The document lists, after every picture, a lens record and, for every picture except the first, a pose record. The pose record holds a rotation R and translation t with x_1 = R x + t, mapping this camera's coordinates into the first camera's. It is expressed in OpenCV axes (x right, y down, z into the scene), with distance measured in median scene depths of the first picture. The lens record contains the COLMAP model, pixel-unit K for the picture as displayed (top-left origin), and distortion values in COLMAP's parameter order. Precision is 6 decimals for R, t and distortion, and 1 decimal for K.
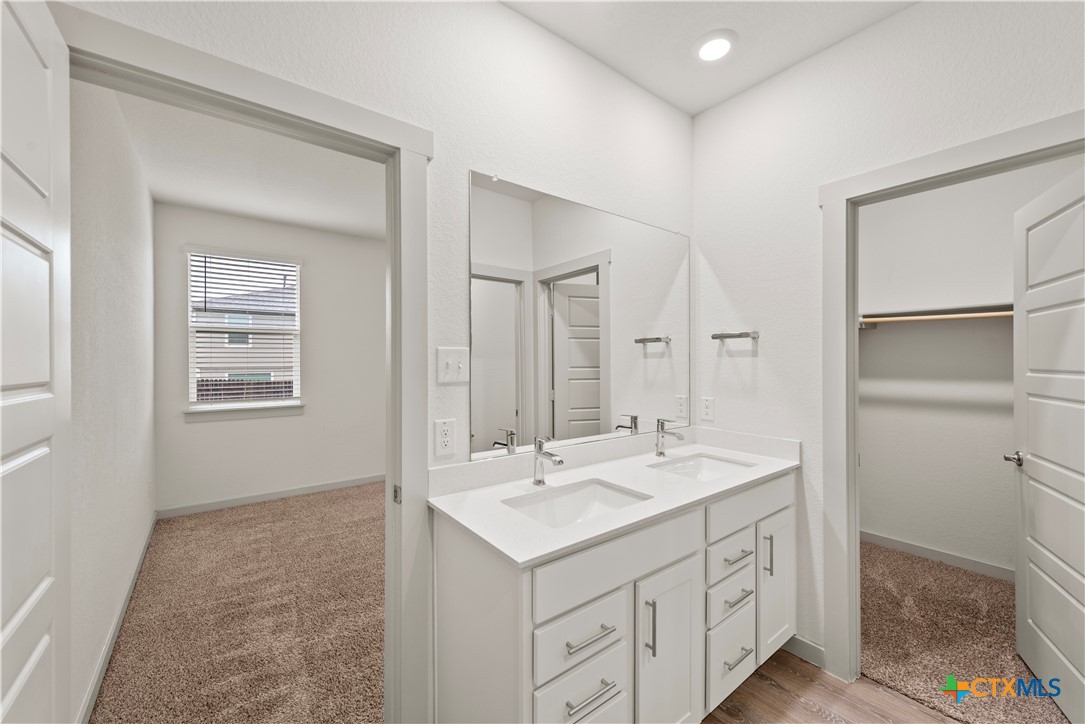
lens RADIAL K [[425.8, 0, 549.0], [0, 425.8, 360.7], [0, 0, 1]] dist [0.008407, -0.000547]
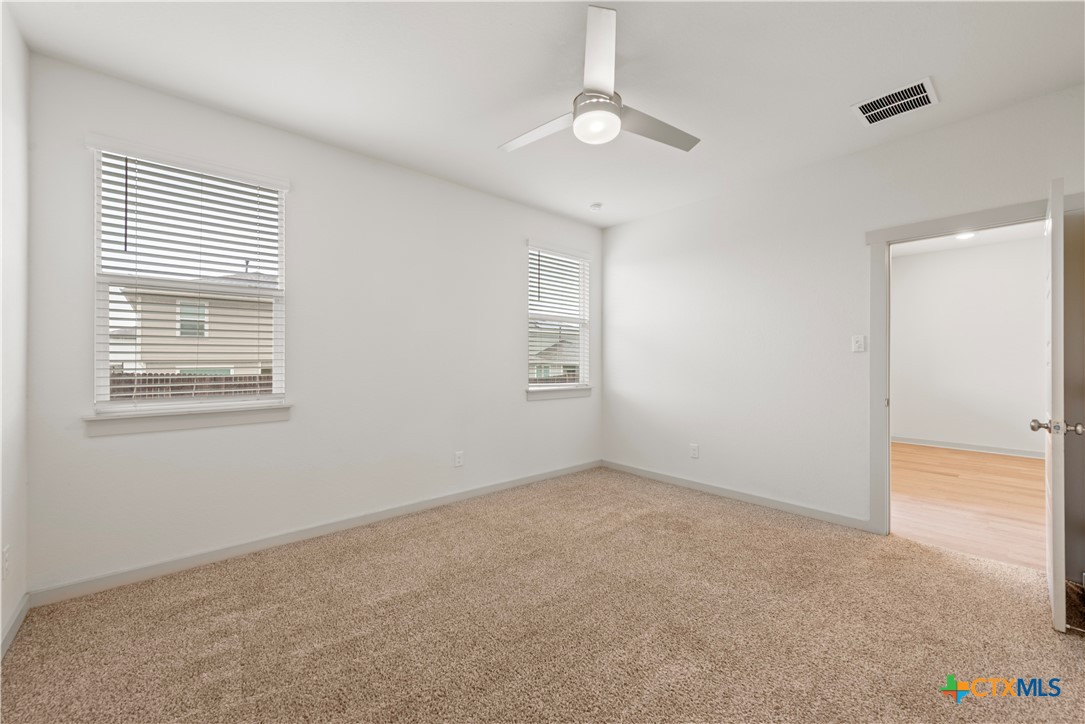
lens RADIAL K [[425.8, 0, 545.1], [0, 425.8, 355.2], [0, 0, 1]] dist [0.008407, -0.000547]
pose [[0.998242, 0.001060, 0.059263, -0.233974], [-0.000574, 0.999966, -0.008214, 0.033411], [-0.059270, 0.008166, 0.998209, 0.339956]]
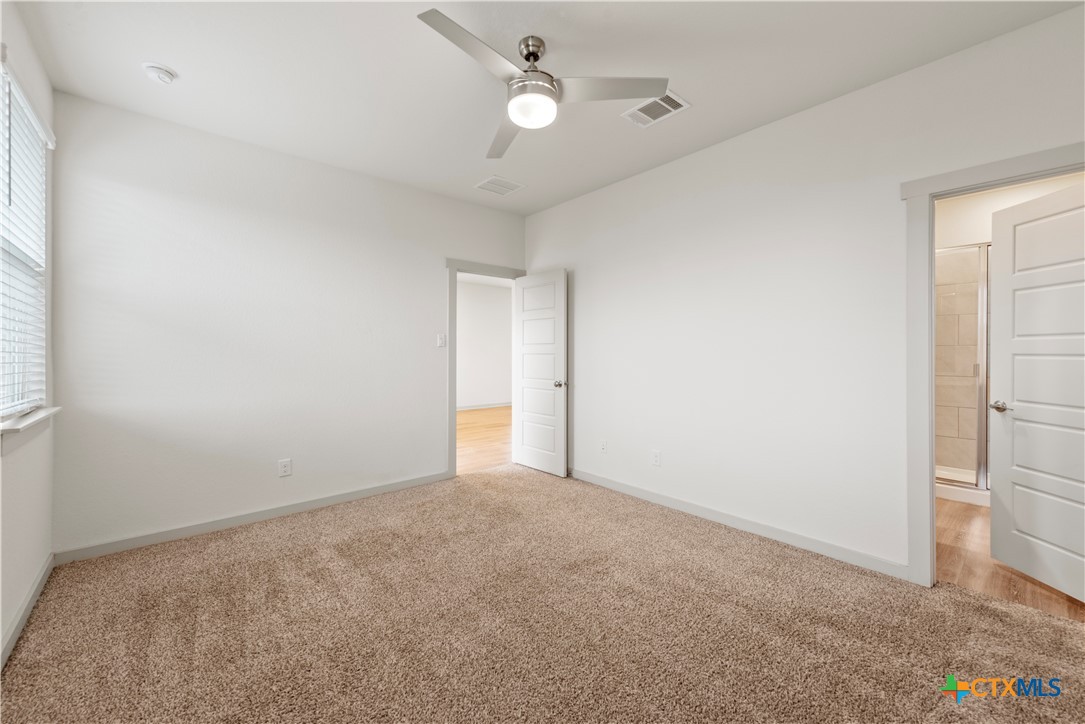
lens RADIAL K [[425.8, 0, 545.6], [0, 425.8, 354.1], [0, 0, 1]] dist [0.008407, -0.000547]
pose [[-0.058669, 0.000795, 0.998277, -4.861885], [-0.000009, 1.000000, -0.000797, 0.101583], [-0.998277, -0.000056, -0.058669, 6.403586]]
